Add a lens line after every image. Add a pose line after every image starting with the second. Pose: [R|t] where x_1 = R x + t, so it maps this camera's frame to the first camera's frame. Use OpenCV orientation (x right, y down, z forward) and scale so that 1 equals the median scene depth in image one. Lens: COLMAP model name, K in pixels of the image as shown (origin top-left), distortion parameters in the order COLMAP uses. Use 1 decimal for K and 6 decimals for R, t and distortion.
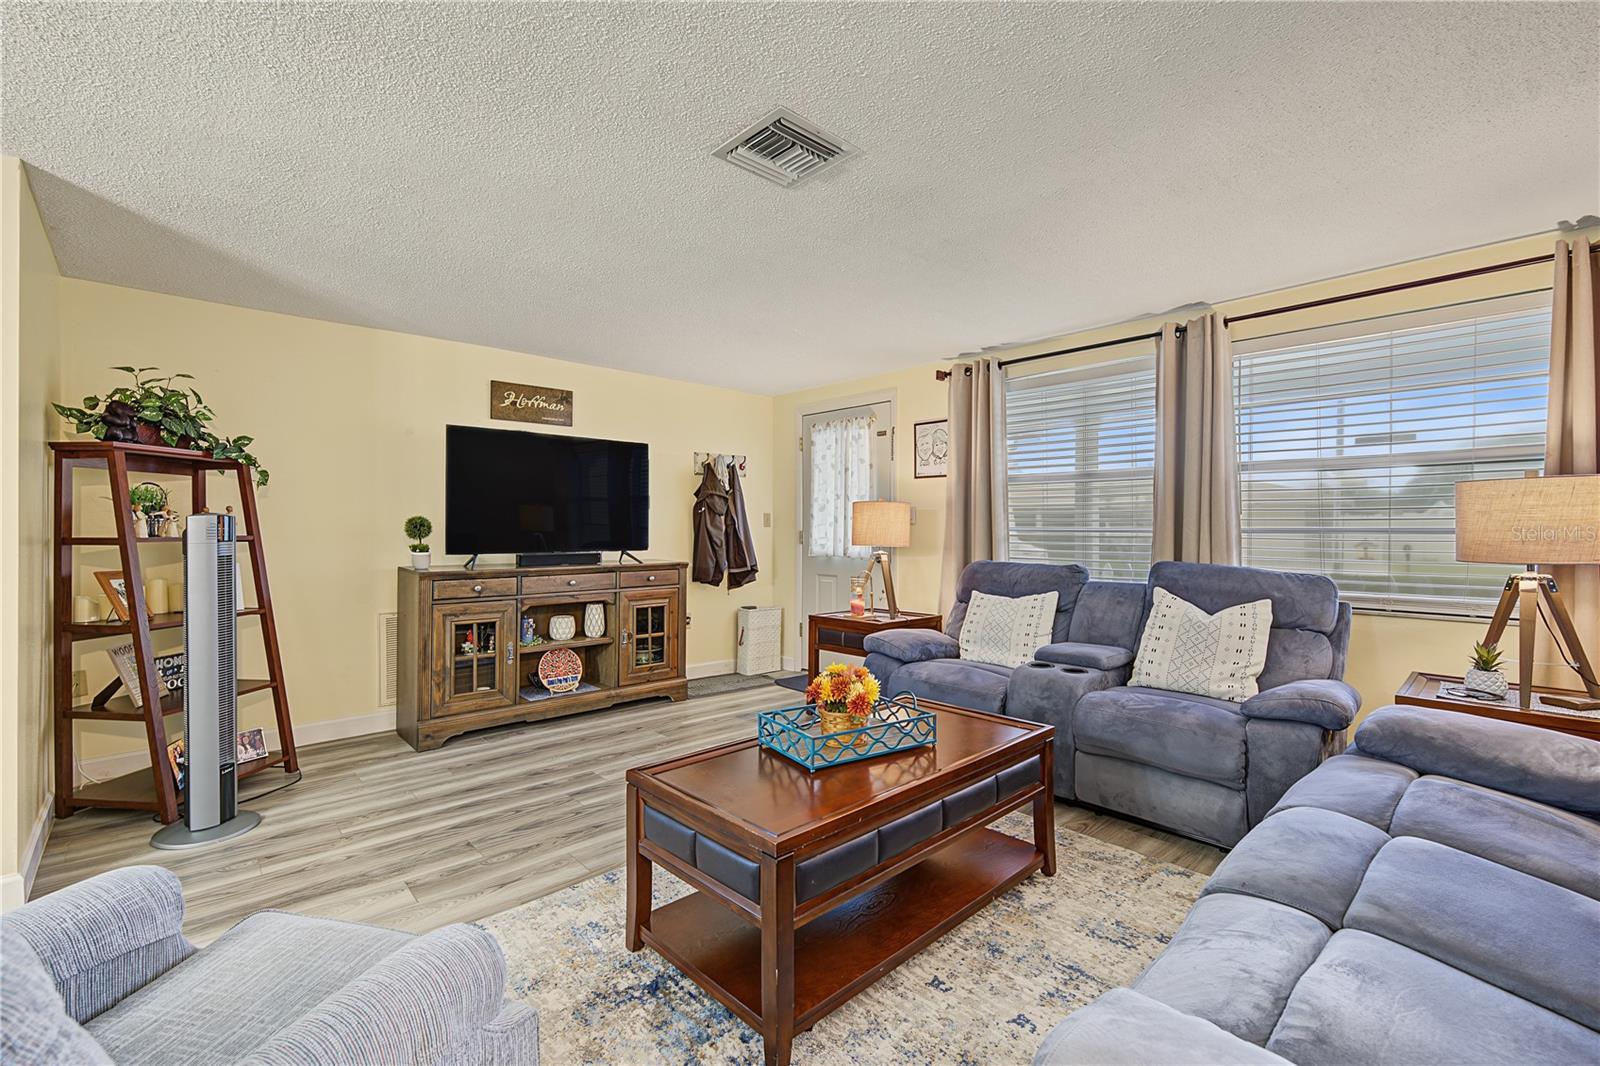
lens RADIAL K [[688.0, 0, 805.2], [0, 688.0, 523.4], [0, 0, 1]] dist [-0.000228, -0.000015]
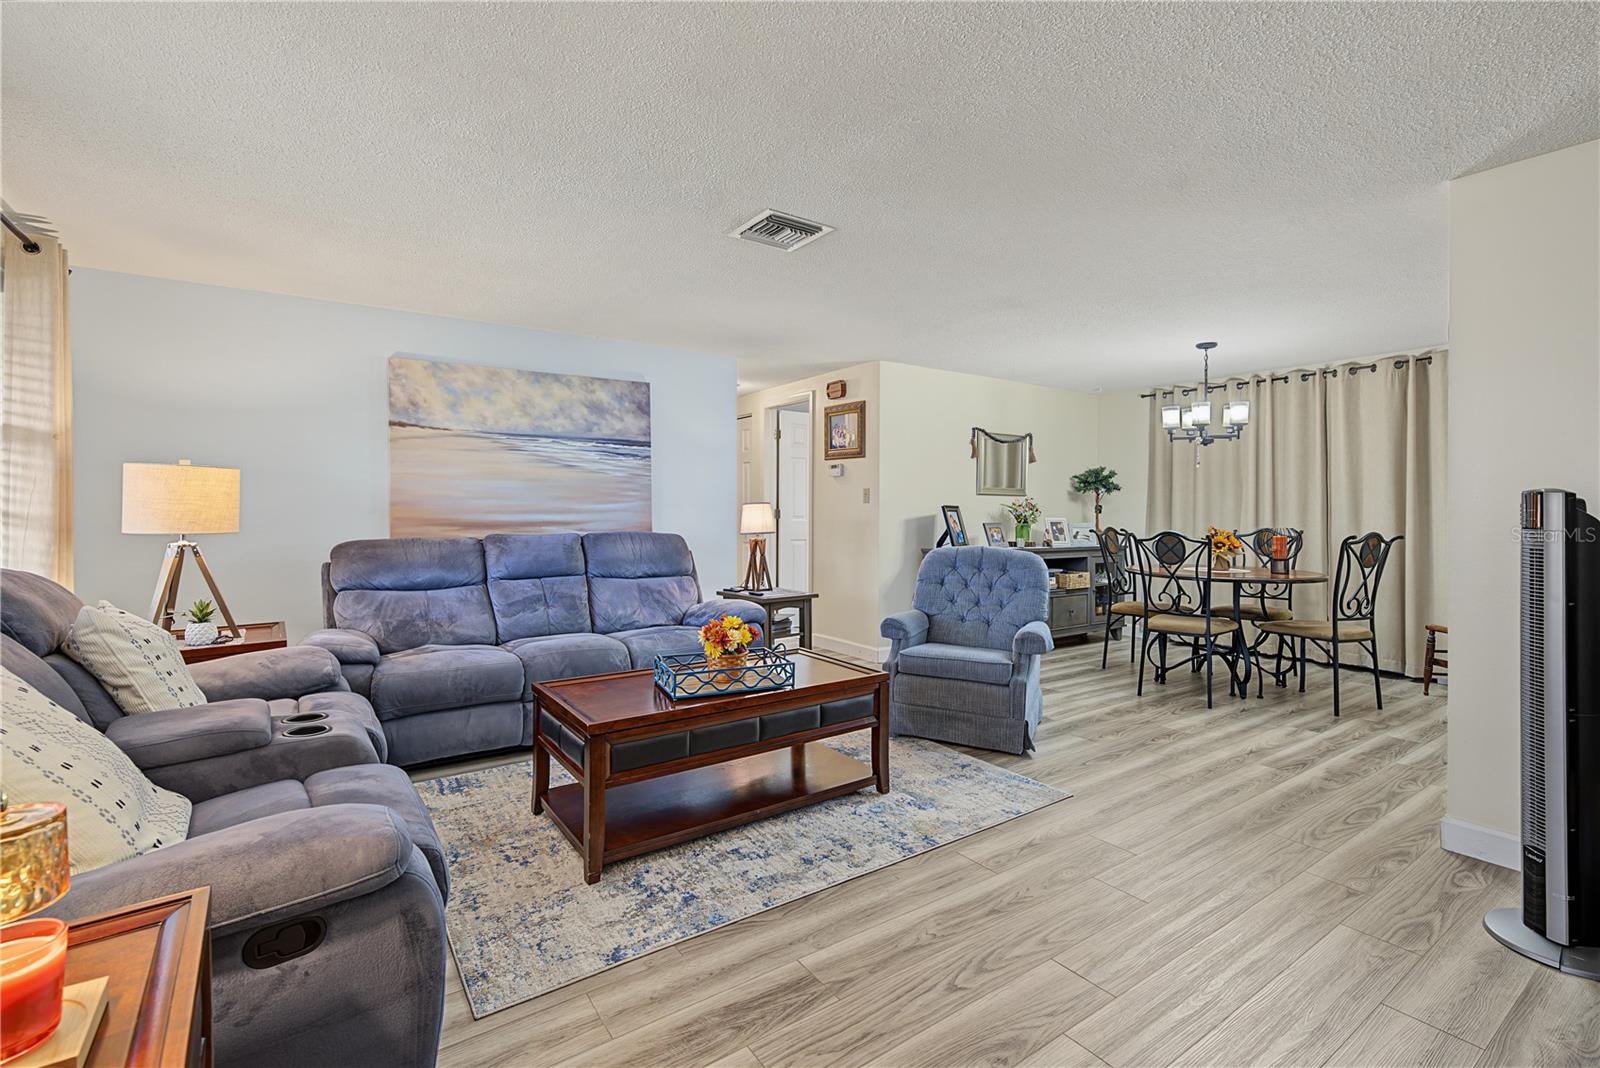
lens RADIAL K [[716.6, 0, 791.6], [0, 716.6, 516.7], [0, 0, 1]] dist [0.000330, -0.000362]
pose [[-0.987922, -0.004982, 0.154871, -0.140651], [-0.004360, 0.999981, 0.004357, 0.009449], [-0.154890, 0.003629, -0.987925, 1.235207]]
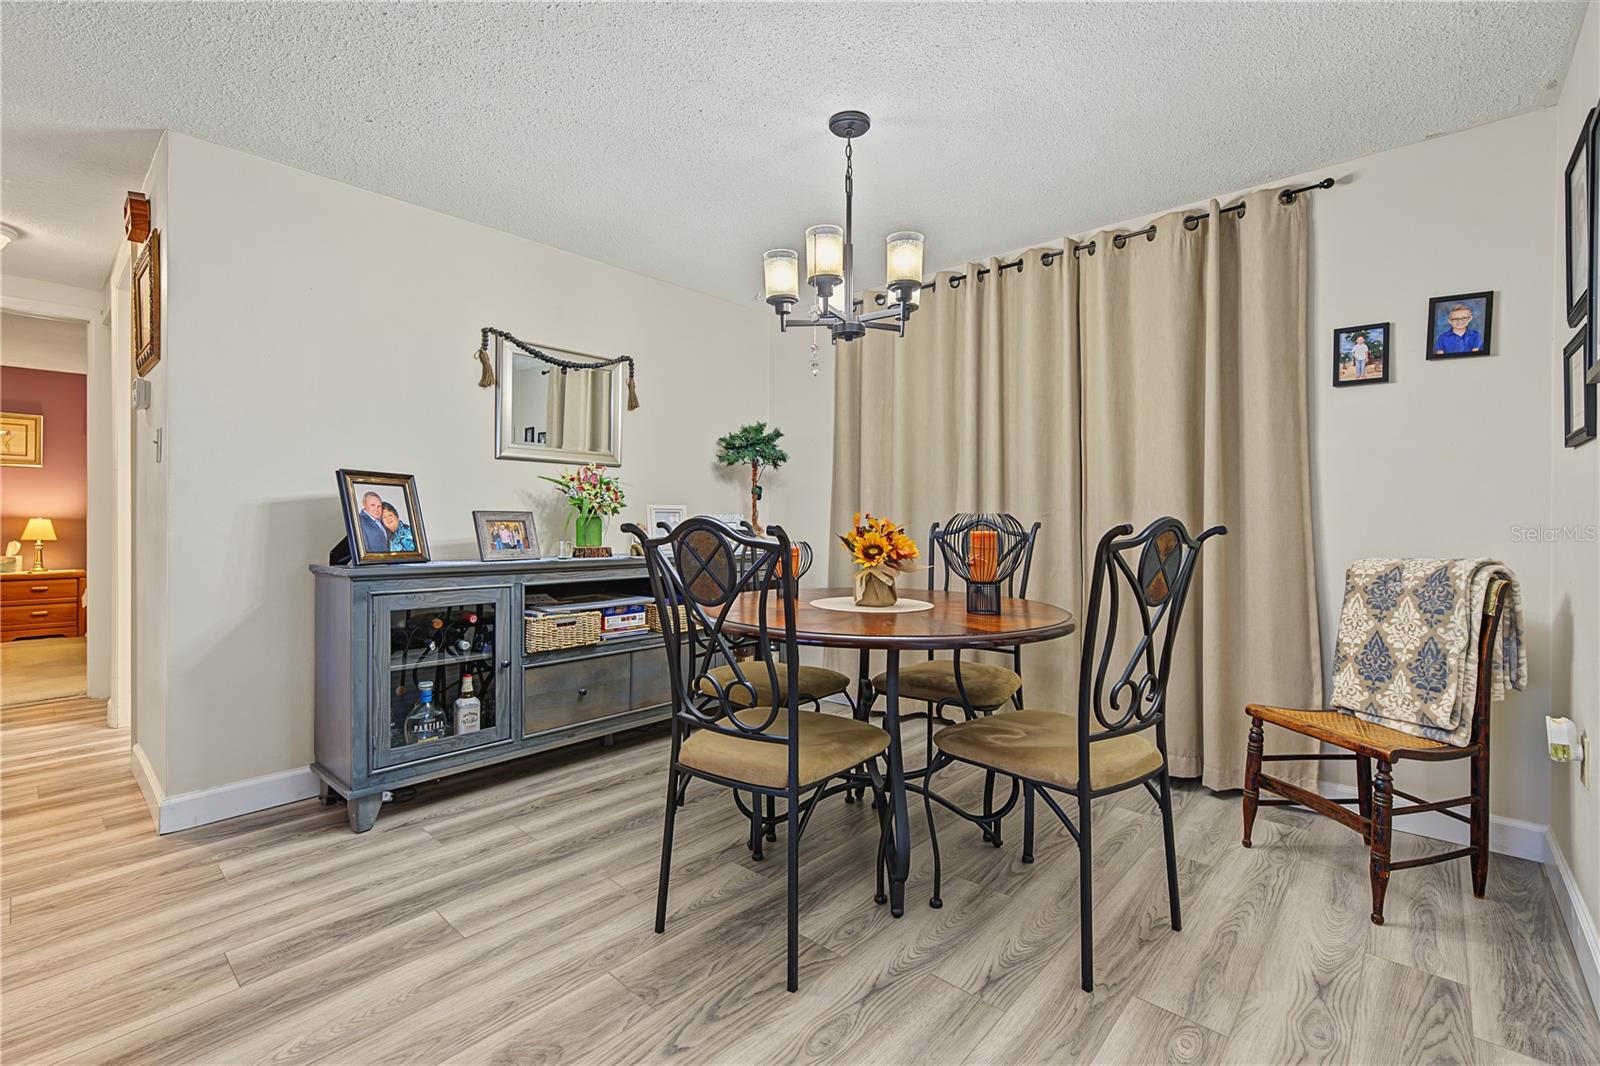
lens RADIAL K [[700.4, 0, 792.9], [0, 700.4, 522.6], [0, 0, 1]] dist [0.001899, 0.000234]
pose [[-0.996999, -0.004395, -0.077288, -0.556523], [-0.004649, 0.999984, 0.003111, 0.034892], [0.077273, 0.003461, -0.997004, 0.482552]]
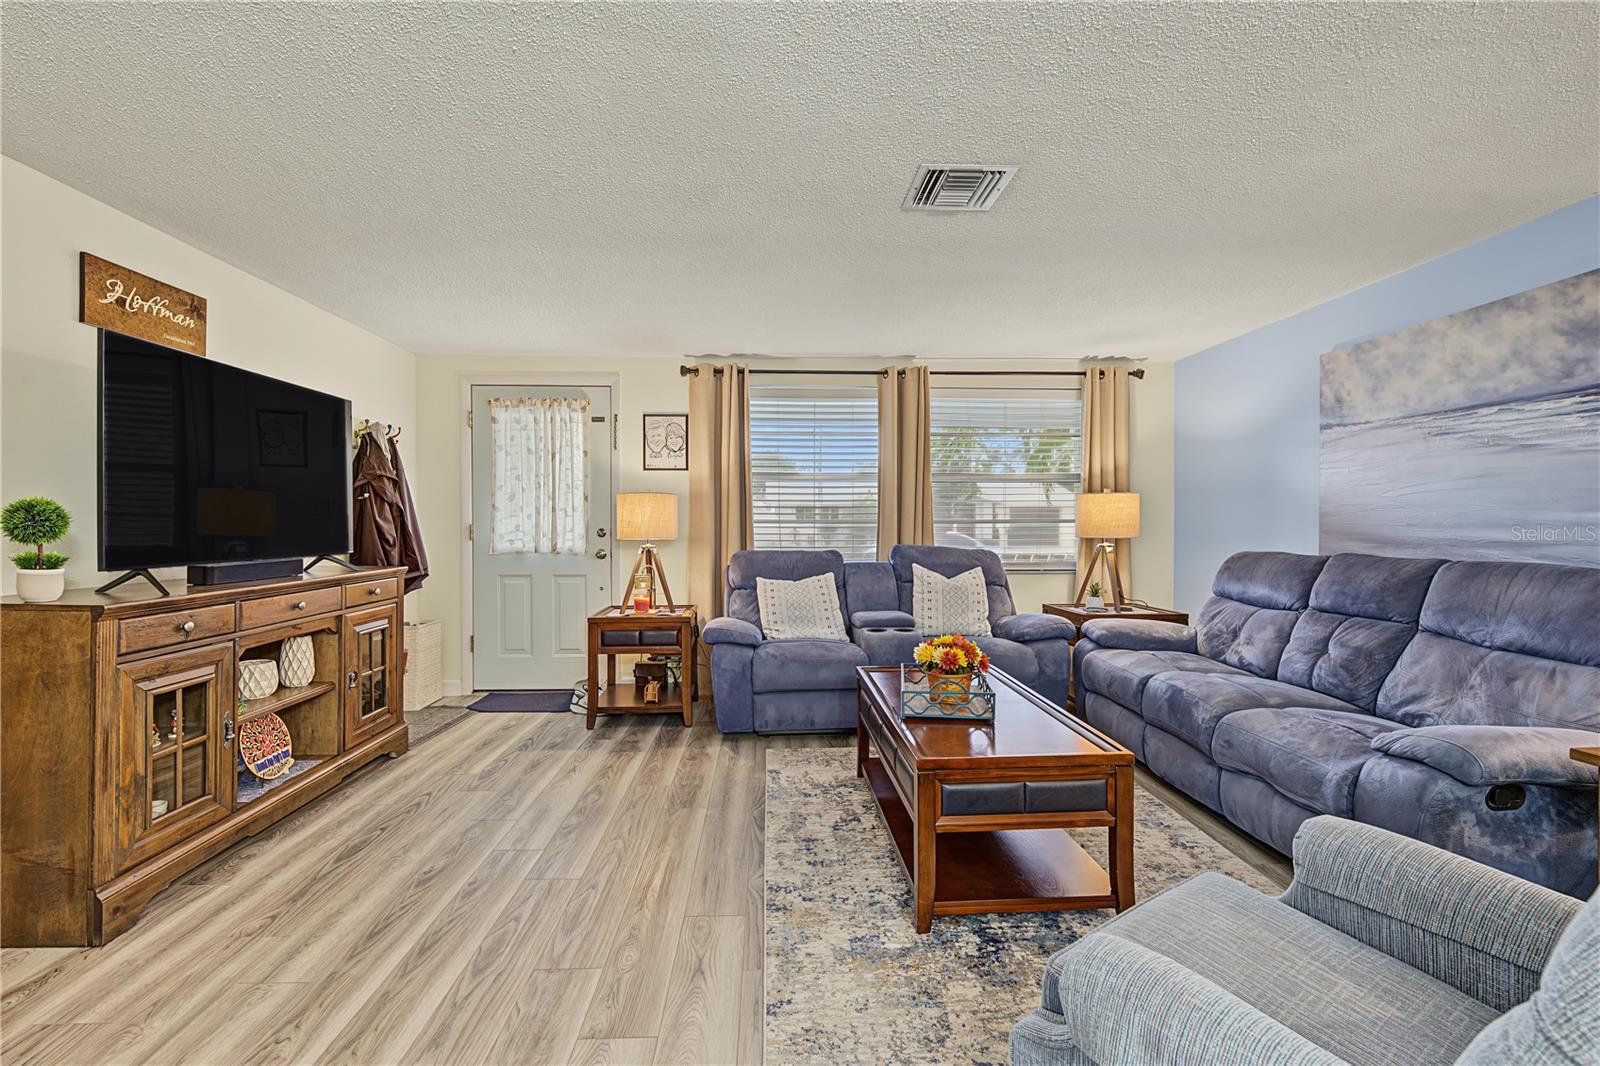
lens RADIAL K [[700.4, 0, 792.9], [0, 700.4, 522.6], [0, 0, 1]] dist [0.001899, 0.000234]
pose [[0.656850, -0.004131, 0.754010, -0.560701], [-0.002418, 0.999968, 0.007585, 0.002272], [-0.754017, -0.006806, 0.656819, 0.225791]]
